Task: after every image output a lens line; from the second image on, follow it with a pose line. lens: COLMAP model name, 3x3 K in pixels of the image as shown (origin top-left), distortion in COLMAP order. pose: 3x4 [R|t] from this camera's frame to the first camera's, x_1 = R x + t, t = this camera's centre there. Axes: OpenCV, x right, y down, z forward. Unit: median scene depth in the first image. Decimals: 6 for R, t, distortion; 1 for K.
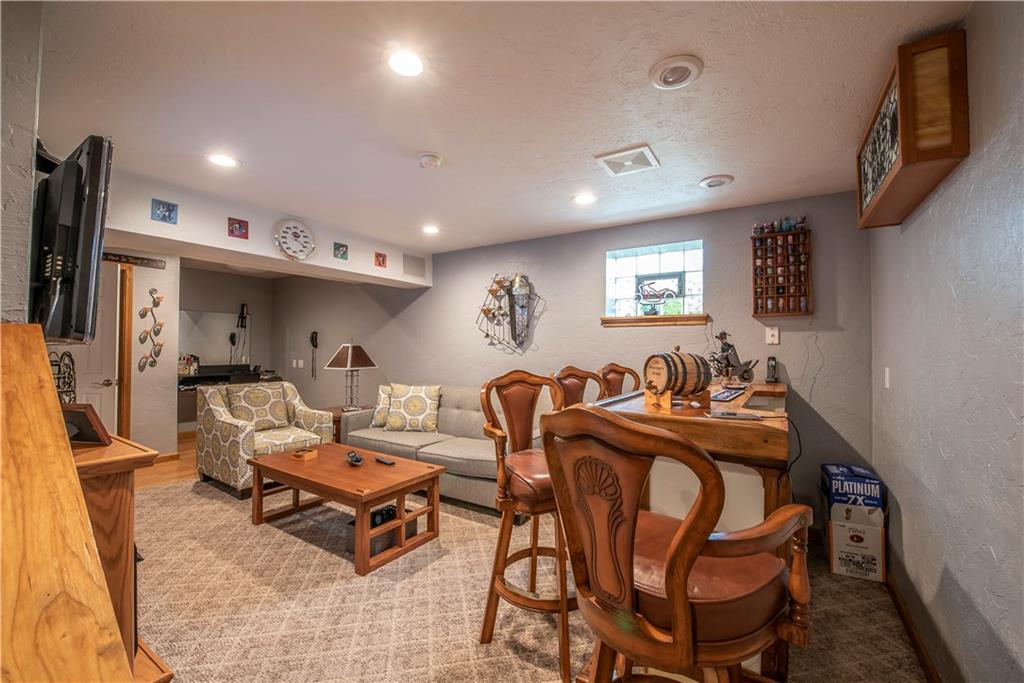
lens RADIAL K [[411.0, 0, 512.0], [0, 411.0, 341.5], [0, 0, 1]] dist [-0.000534, -0.000084]
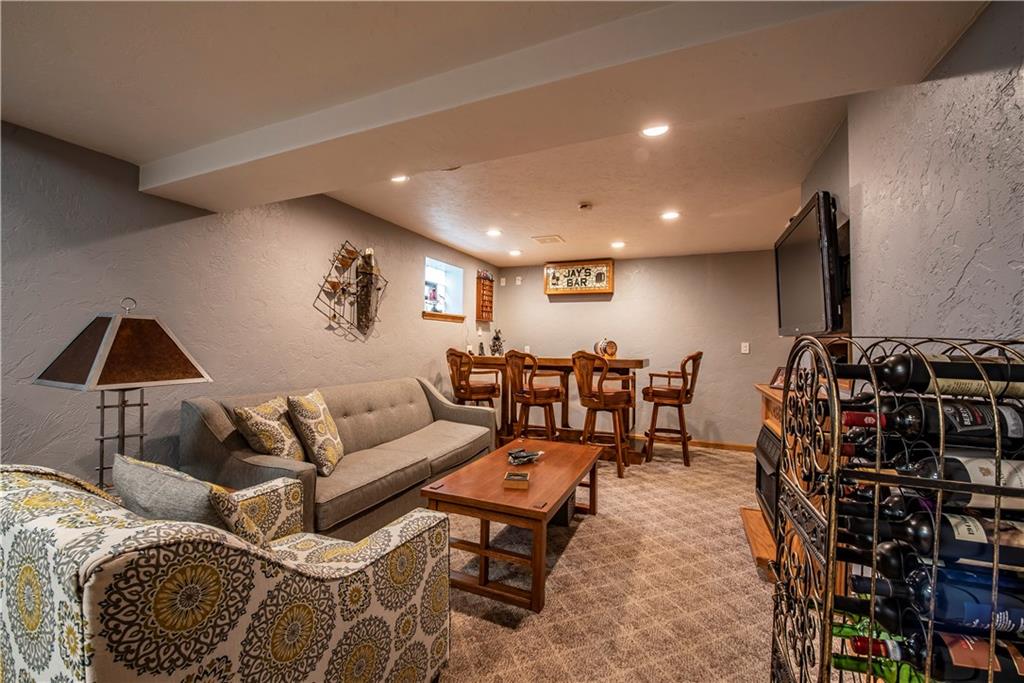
lens RADIAL K [[411.0, 0, 512.0], [0, 411.0, 341.5], [0, 0, 1]] dist [-0.000534, -0.000084]
pose [[-0.159987, -0.002278, 0.987116, -0.887010], [-0.025097, 0.999683, -0.001761, 0.024556], [-0.986800, -0.025055, -0.159994, 0.826220]]
